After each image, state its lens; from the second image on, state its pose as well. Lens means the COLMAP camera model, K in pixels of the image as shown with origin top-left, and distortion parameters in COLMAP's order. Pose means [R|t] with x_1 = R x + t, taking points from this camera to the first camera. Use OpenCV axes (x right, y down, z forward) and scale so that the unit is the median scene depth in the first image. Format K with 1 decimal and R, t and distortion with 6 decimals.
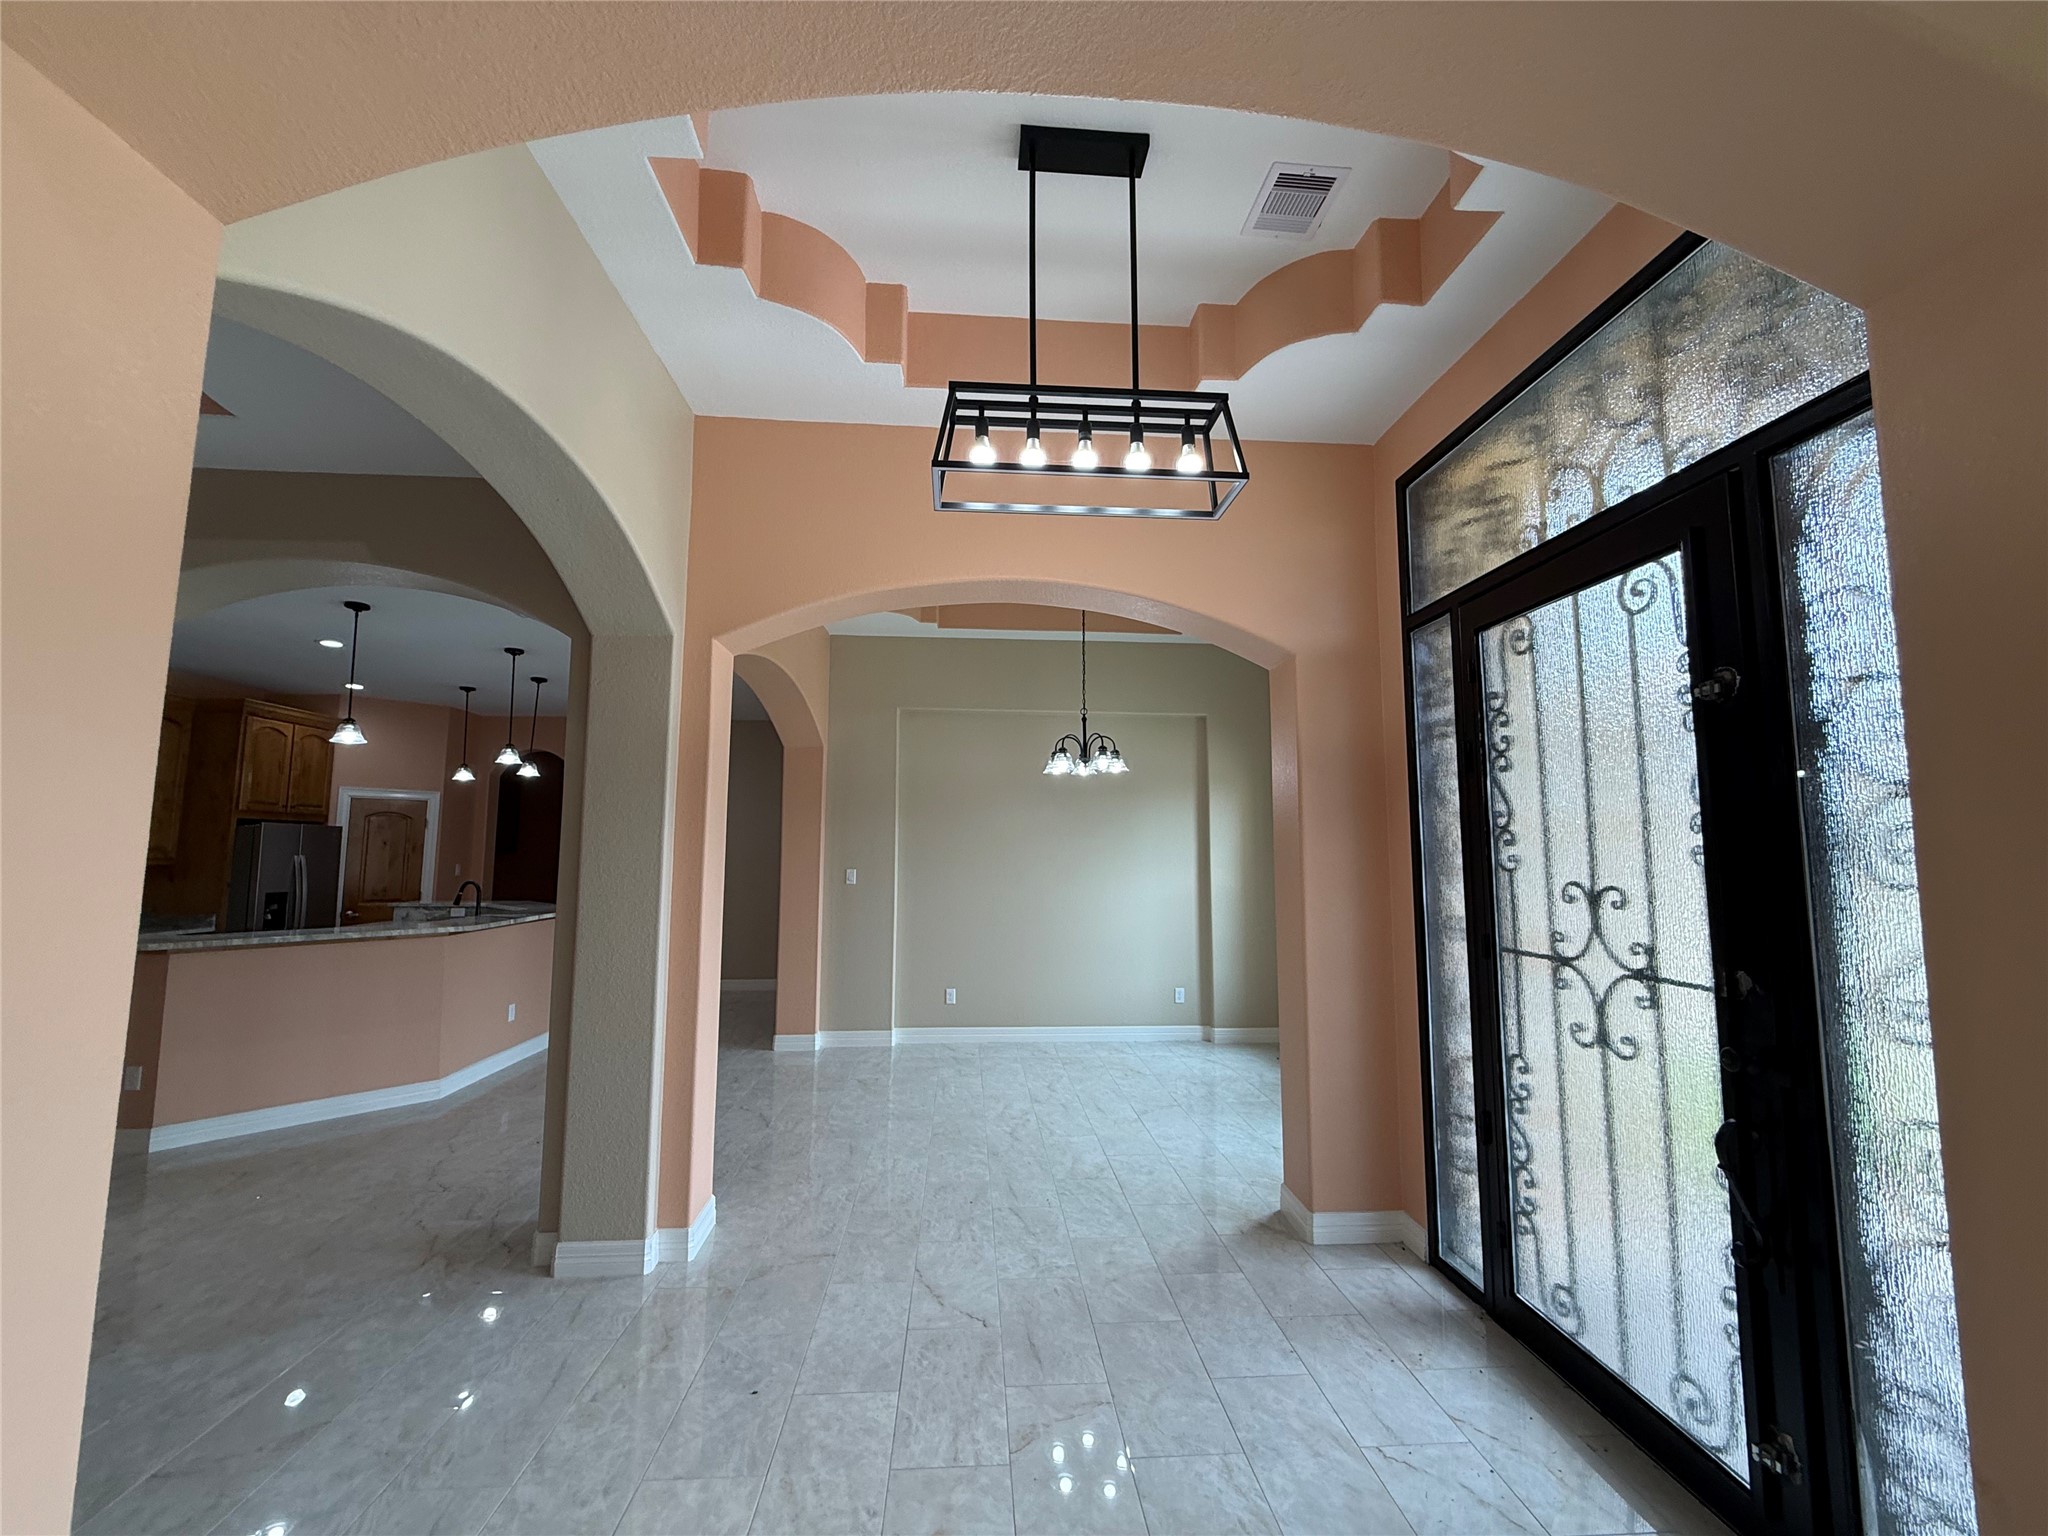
lens RADIAL K [[816.0, 0, 1025.3], [0, 816.0, 773.7], [0, 0, 1]] dist [0.000252, -0.000508]
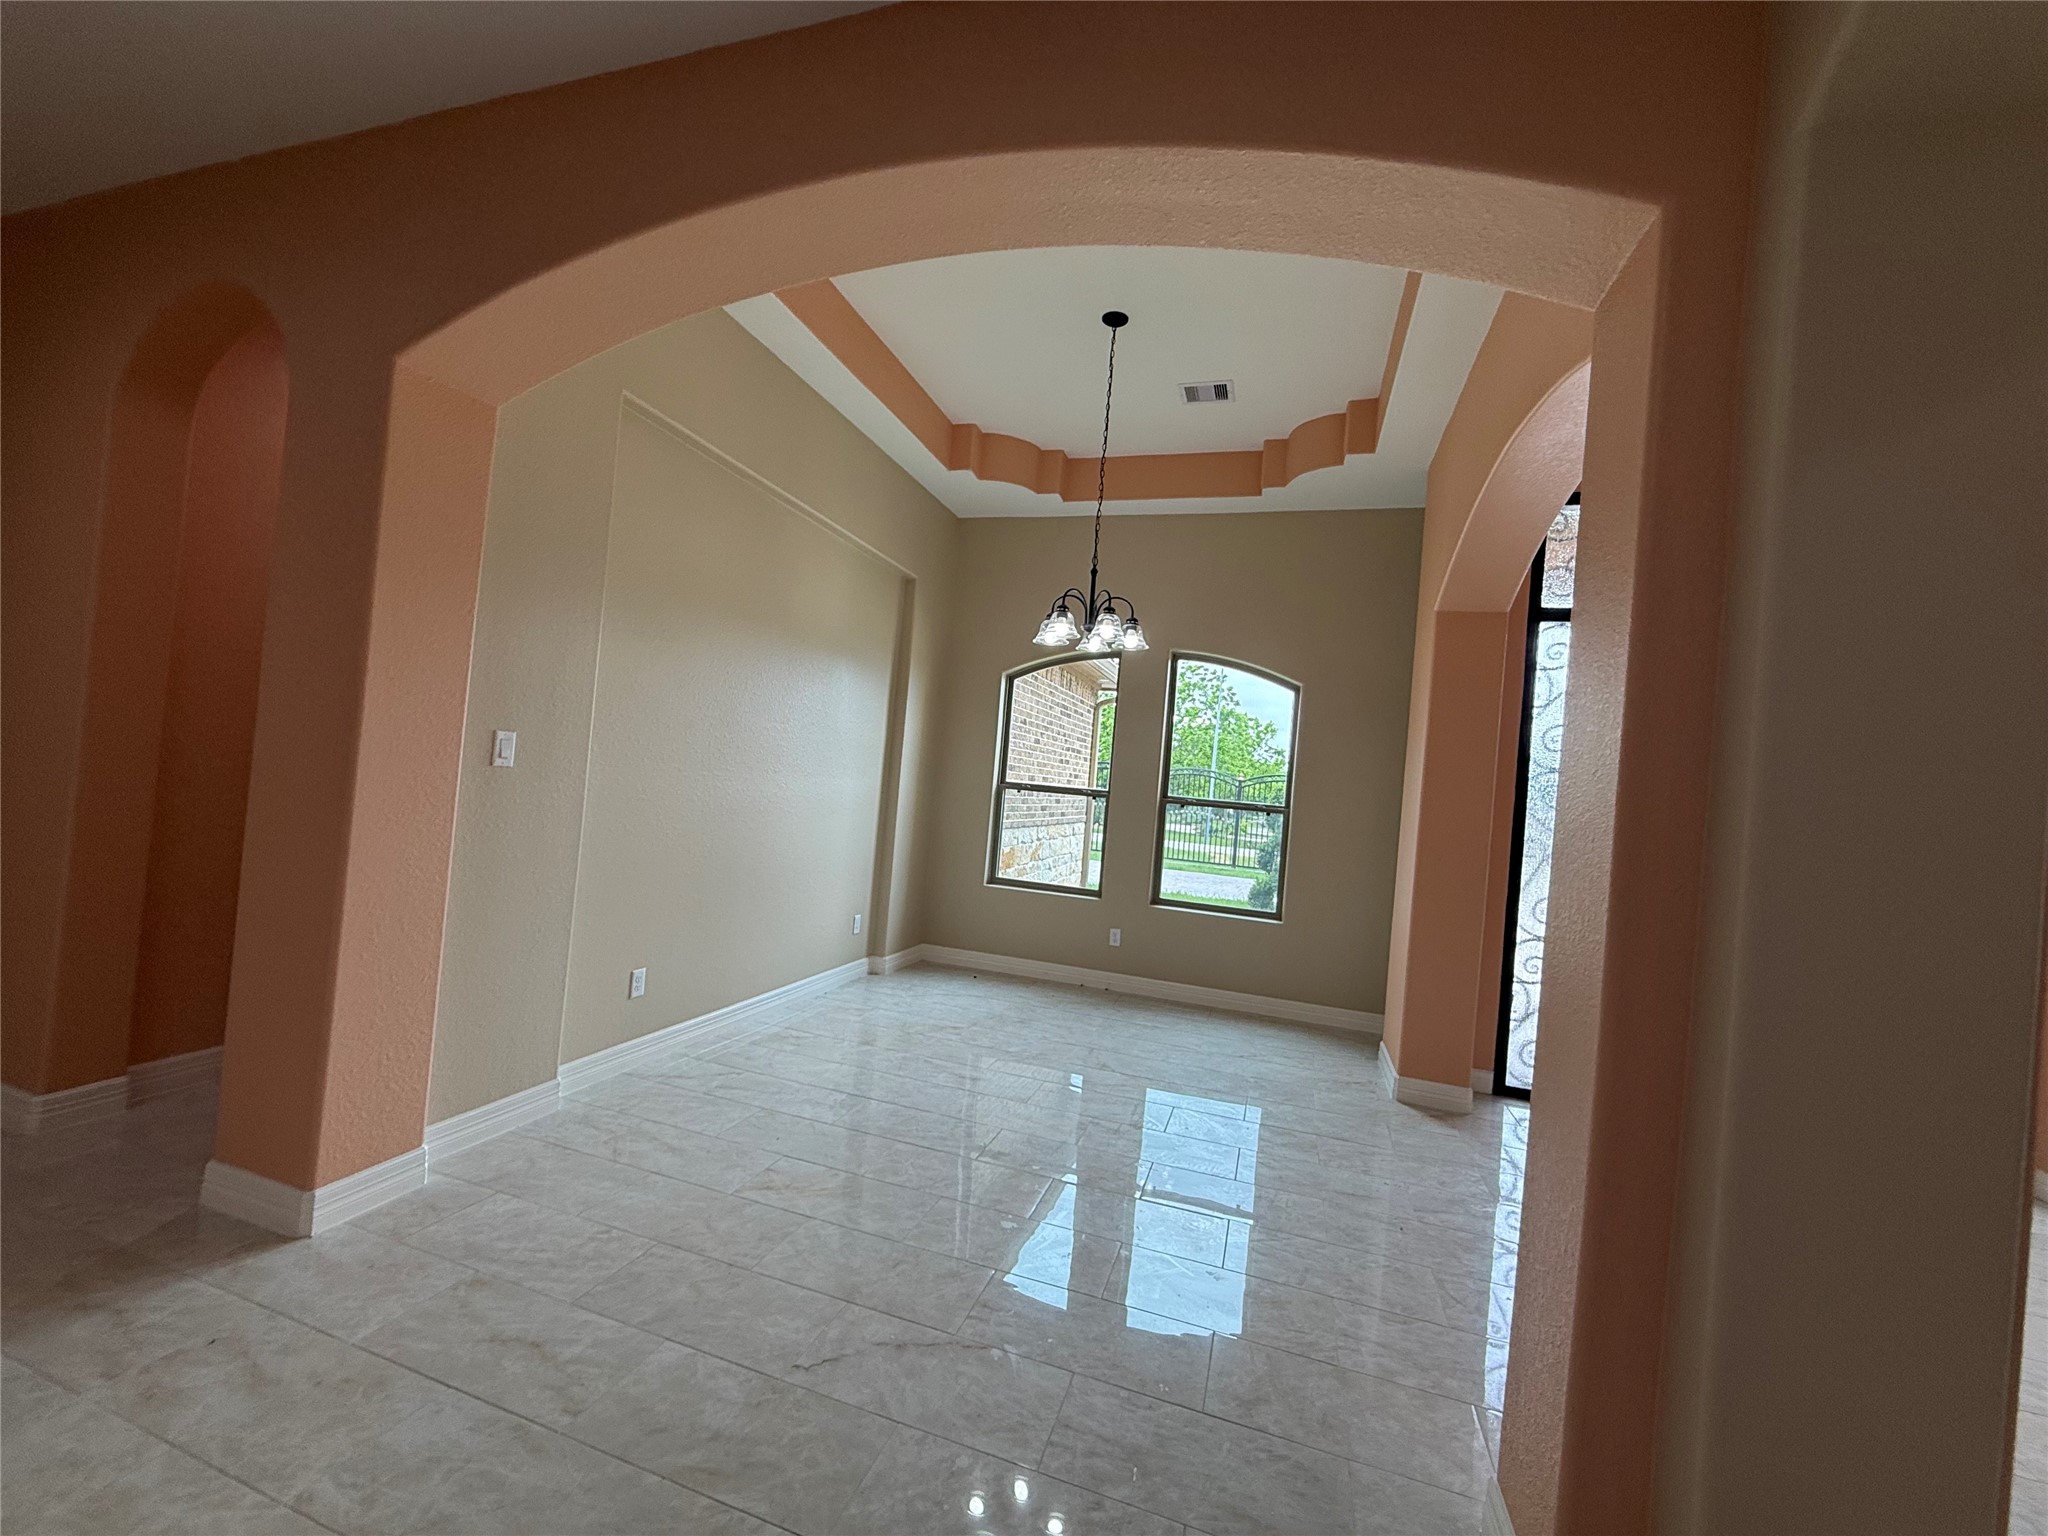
lens RADIAL K [[816.0, 0, 1024.1], [0, 816.0, 770.3], [0, 0, 1]] dist [0.000252, -0.000508]
pose [[0.376414, 0.041872, 0.925505, -0.610153], [-0.173456, 0.984498, 0.026006, 0.098156], [-0.910069, -0.170324, 0.377842, 0.734813]]
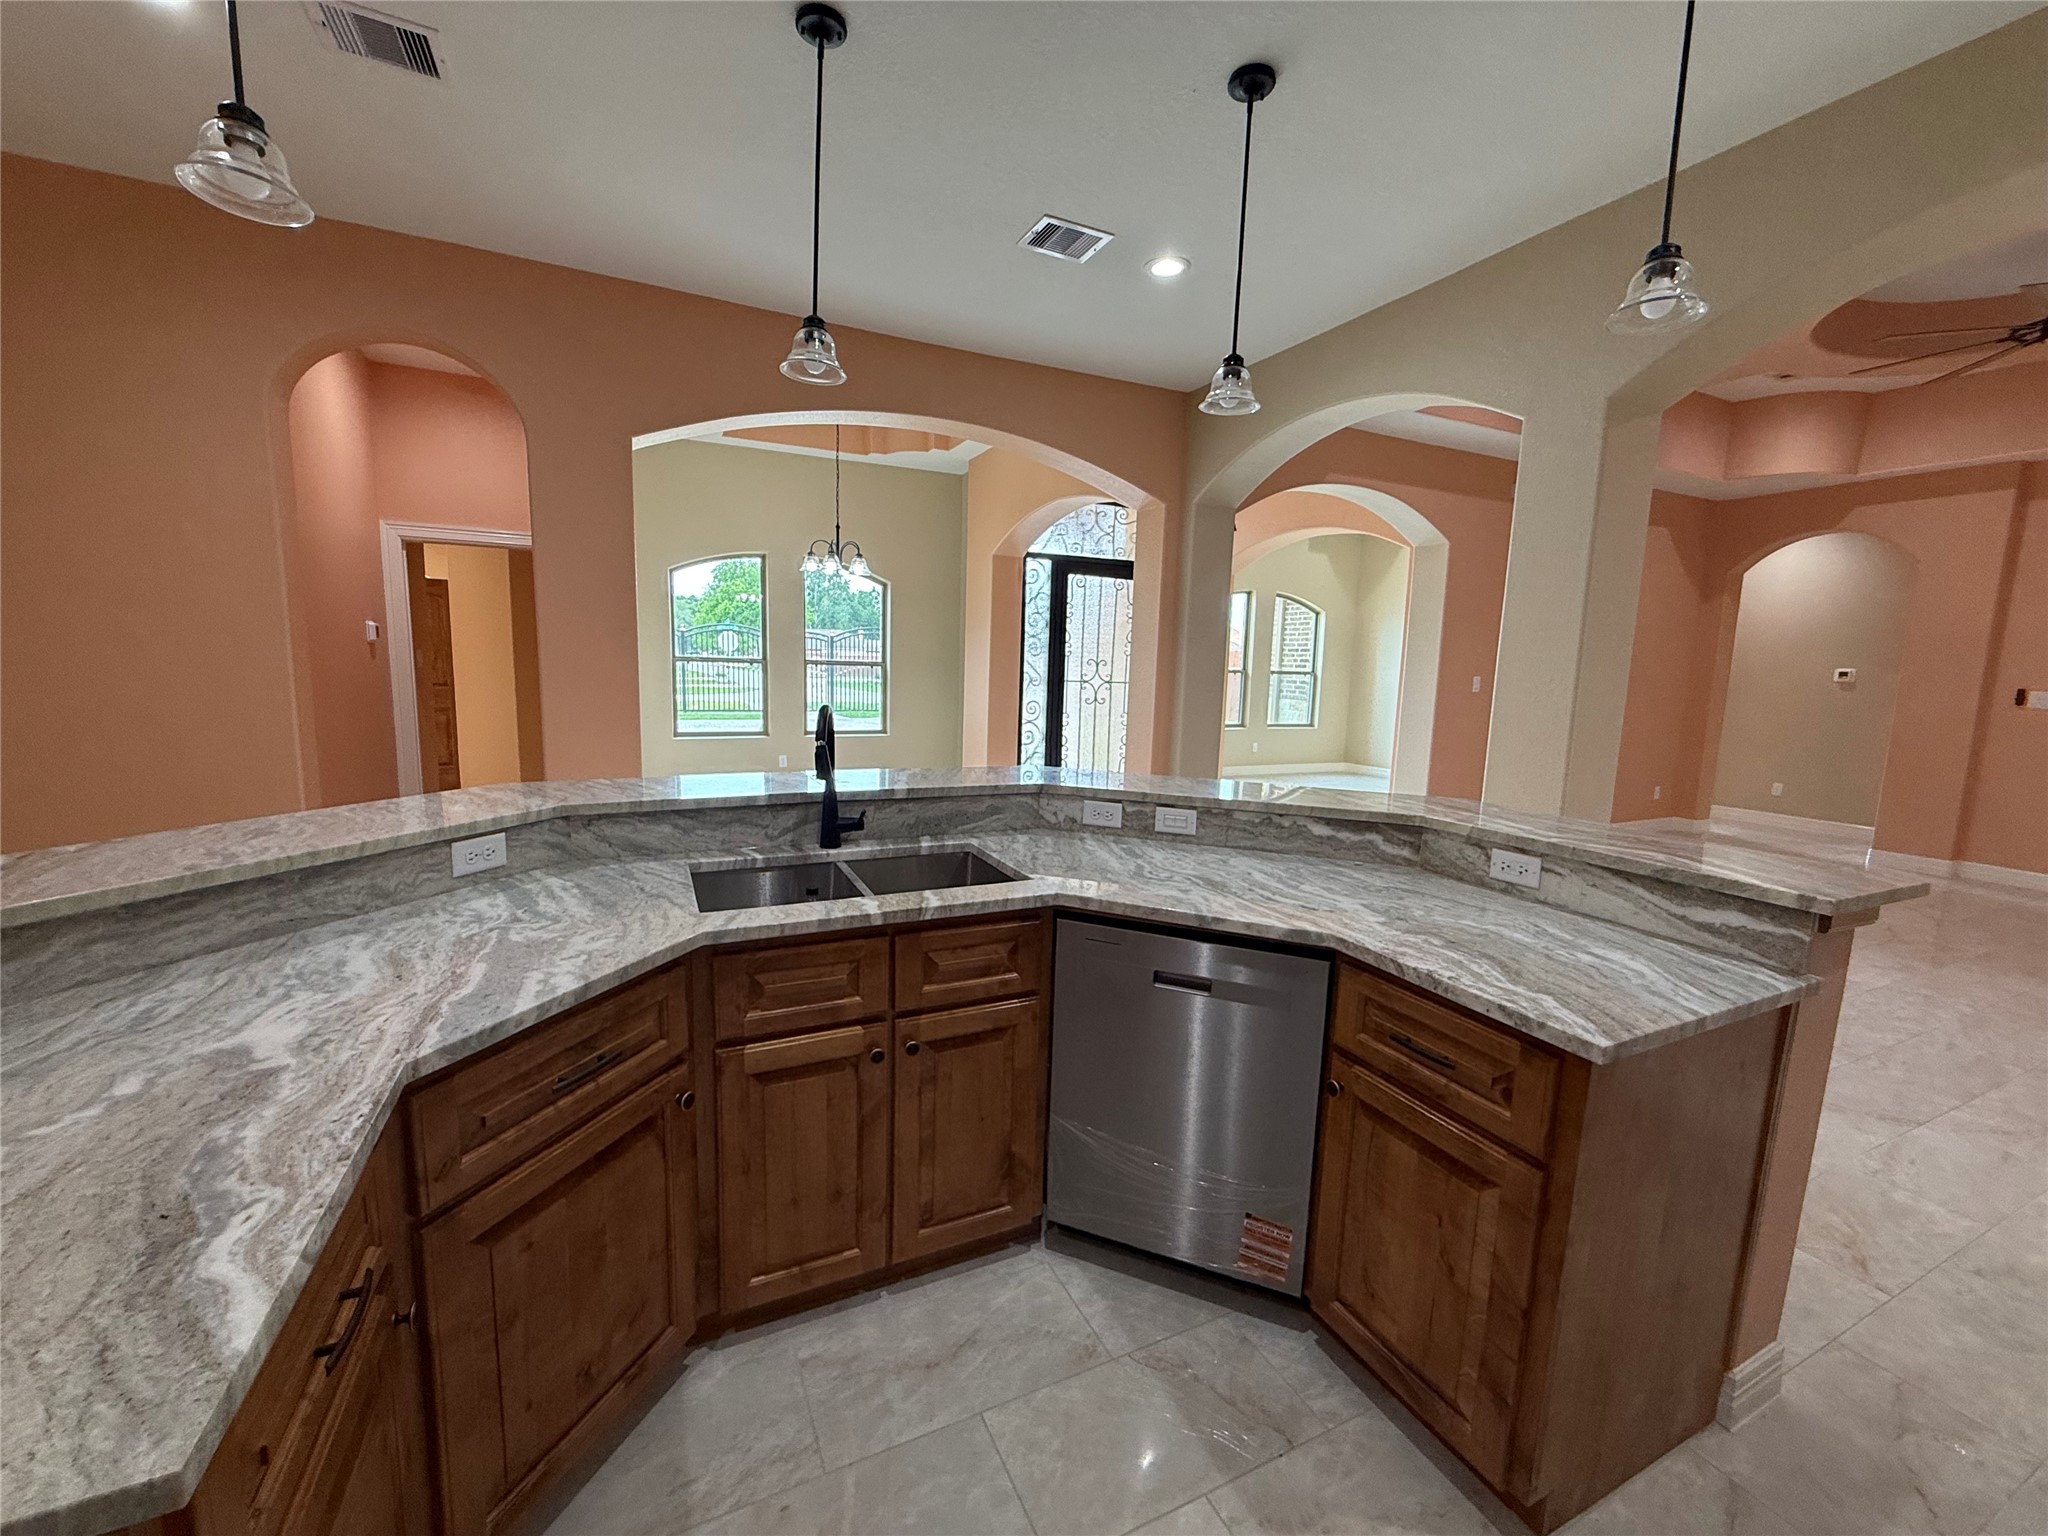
lens RADIAL K [[816.0, 0, 1021.9], [0, 816.0, 767.6], [0, 0, 1]] dist [0.000252, -0.000508]
pose [[-0.363148, -0.140262, 0.921113, -1.136376], [-0.121034, 0.987329, 0.102628, 0.120859], [-0.923837, -0.074217, -0.375523, 1.145037]]
